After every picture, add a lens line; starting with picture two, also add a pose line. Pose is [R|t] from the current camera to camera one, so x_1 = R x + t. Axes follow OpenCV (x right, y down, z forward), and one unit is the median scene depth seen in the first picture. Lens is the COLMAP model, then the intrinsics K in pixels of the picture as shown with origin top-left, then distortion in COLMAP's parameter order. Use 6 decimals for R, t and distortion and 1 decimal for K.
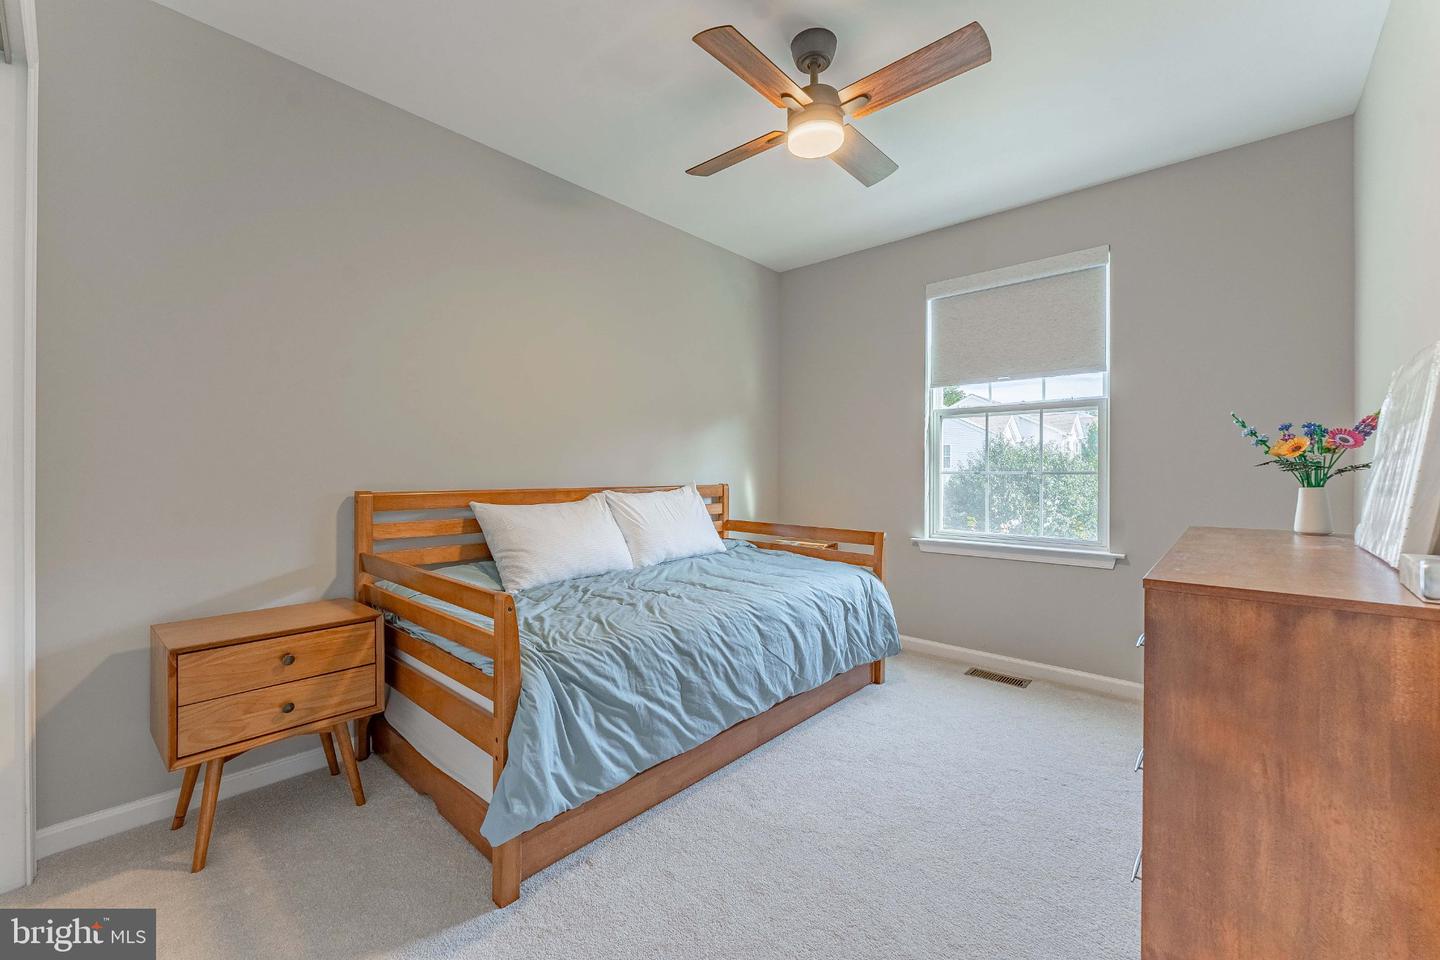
lens RADIAL K [[577.9, 0, 714.9], [0, 577.9, 484.8], [0, 0, 1]] dist [0.001515, 0.000086]
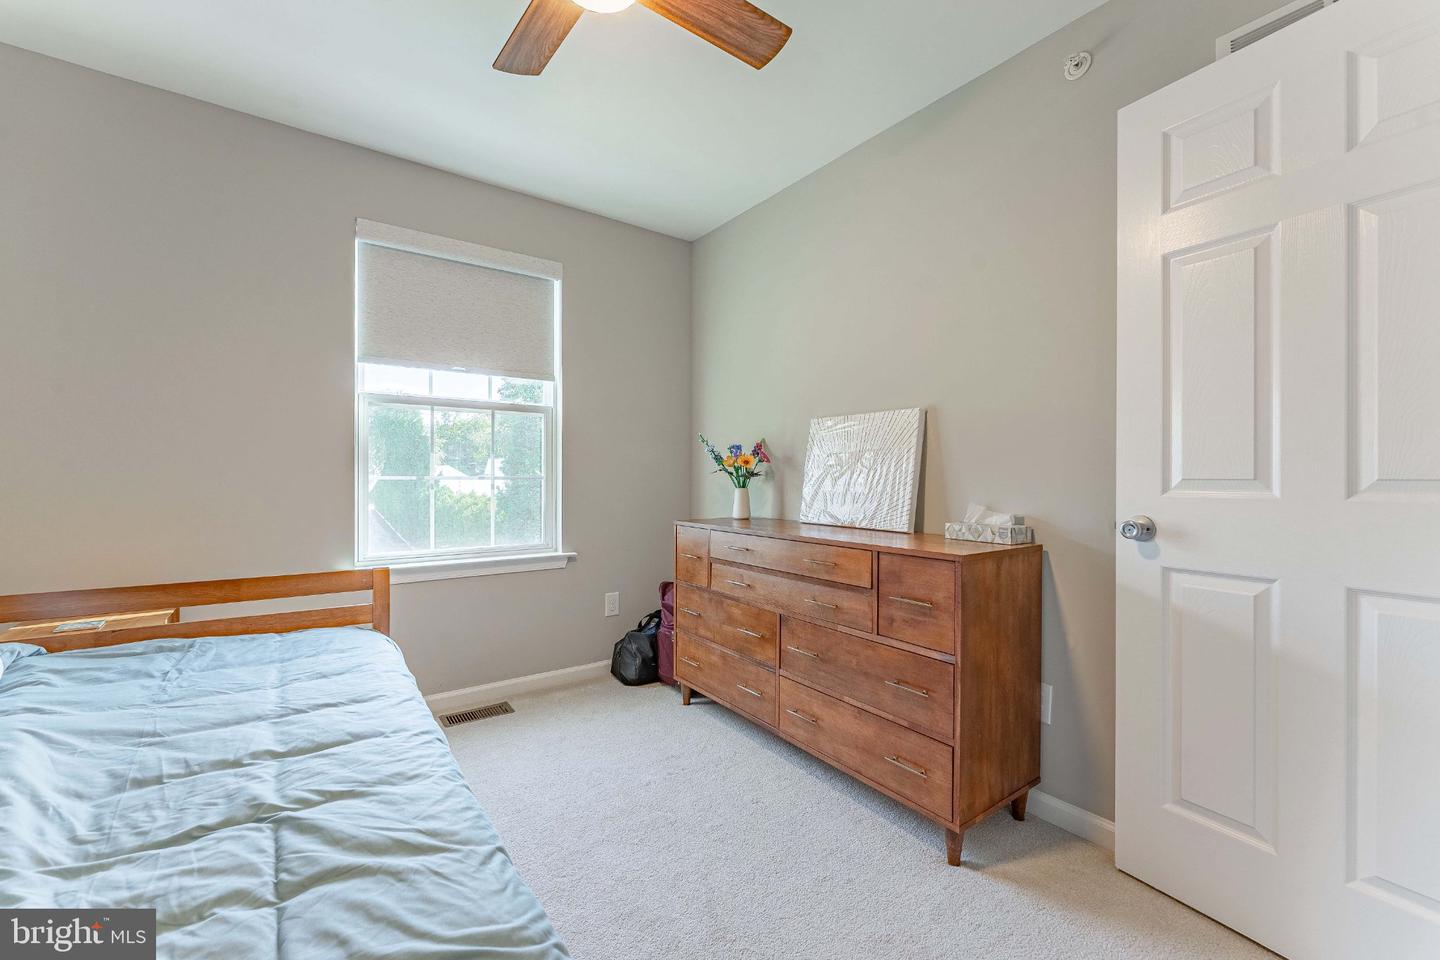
lens RADIAL K [[577.9, 0, 714.9], [0, 577.9, 484.8], [0, 0, 1]] dist [0.001515, 0.000086]
pose [[0.198772, -0.016304, 0.979910, -0.305966], [0.017092, 0.999767, 0.013168, -0.017402], [-0.979897, 0.014131, 0.199004, 0.510106]]
